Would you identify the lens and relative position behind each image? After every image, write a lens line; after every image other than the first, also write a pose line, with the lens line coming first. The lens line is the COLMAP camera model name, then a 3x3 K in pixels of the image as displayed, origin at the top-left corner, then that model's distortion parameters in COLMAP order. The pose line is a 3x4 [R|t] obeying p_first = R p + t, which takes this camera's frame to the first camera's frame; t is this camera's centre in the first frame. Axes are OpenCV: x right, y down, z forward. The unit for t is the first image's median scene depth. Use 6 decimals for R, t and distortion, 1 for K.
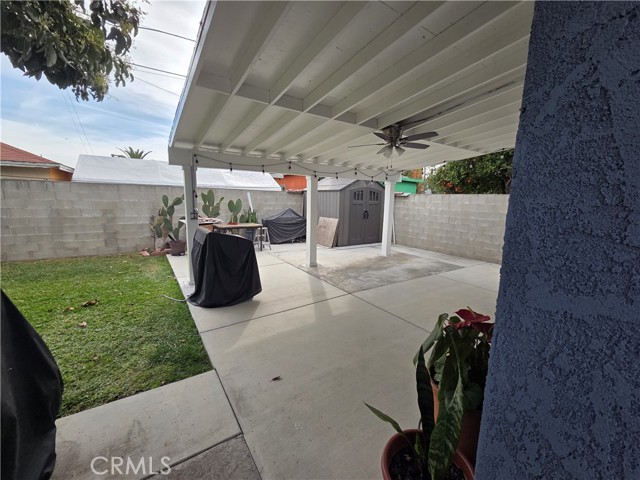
lens RADIAL K [[260.8, 0, 320.0], [0, 260.8, 240.0], [0, 0, 1]] dist [-0.000198, 0.000059]
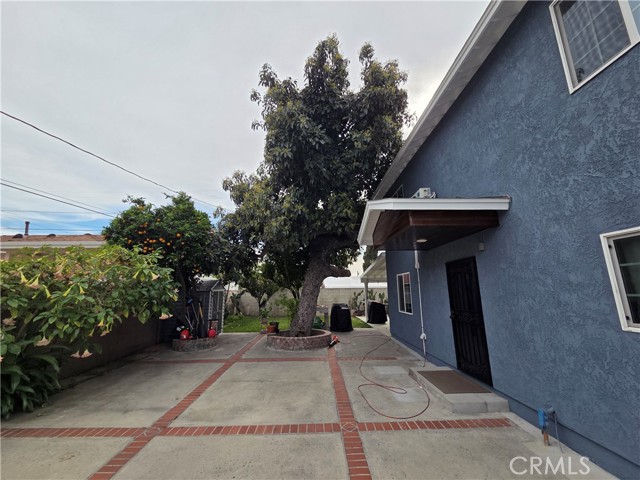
lens RADIAL K [[260.8, 0, 320.0], [0, 260.8, 240.0], [0, 0, 1]] dist [-0.000198, 0.000059]
pose [[0.837594, -0.147290, -0.526062, 0.772863], [-0.049987, 0.938264, -0.342289, 0.350147], [0.544001, 0.312995, 0.778522, -1.913190]]
